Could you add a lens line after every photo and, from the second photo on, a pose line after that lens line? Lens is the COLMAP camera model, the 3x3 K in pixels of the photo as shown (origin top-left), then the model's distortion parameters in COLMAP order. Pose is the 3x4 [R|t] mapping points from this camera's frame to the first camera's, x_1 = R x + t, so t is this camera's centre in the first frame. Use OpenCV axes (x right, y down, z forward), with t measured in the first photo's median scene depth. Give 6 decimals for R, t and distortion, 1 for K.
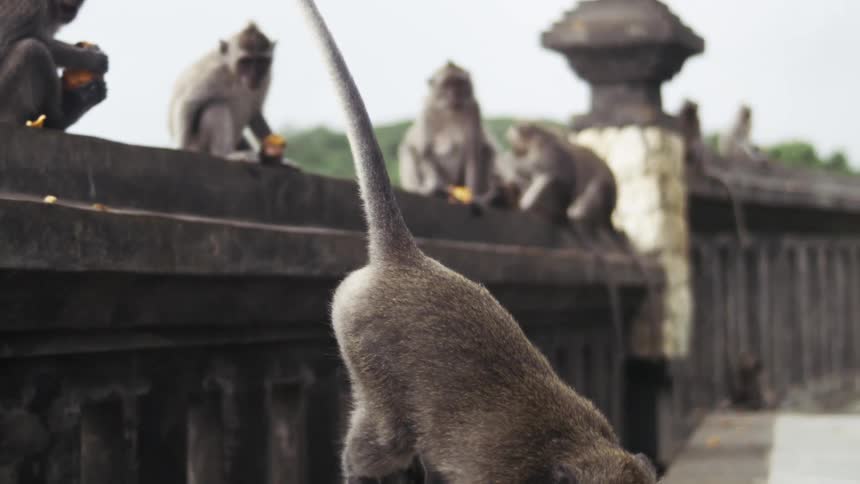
lens RADIAL K [[1784.9, 0, 432.3], [0, 1784.9, 241.0], [0, 0, 1]] dist [-0.083428, 0.000000]
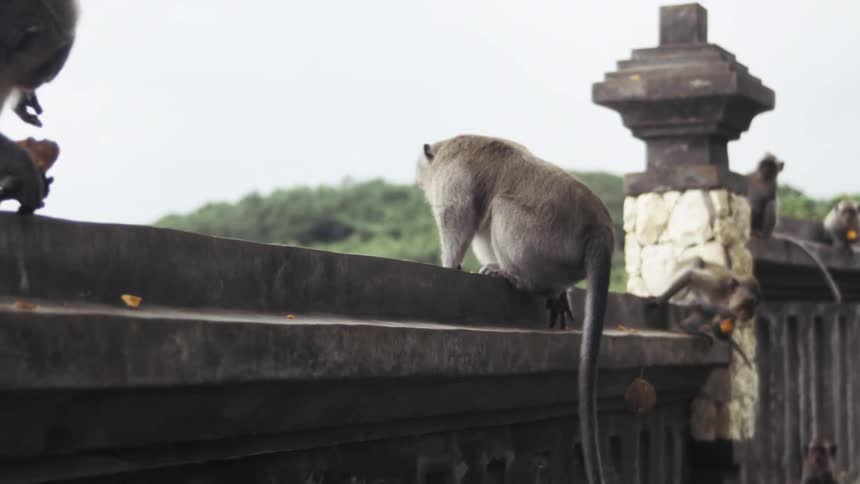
lens RADIAL K [[1784.9, 0, 427.9], [0, 1784.9, 243.9], [0, 0, 1]] dist [-0.083428, 0.000000]
pose [[0.999441, -0.001249, -0.033408, 0.012352], [0.000251, 0.999555, -0.029844, -0.016701], [0.033431, 0.029819, 0.998996, 0.166386]]
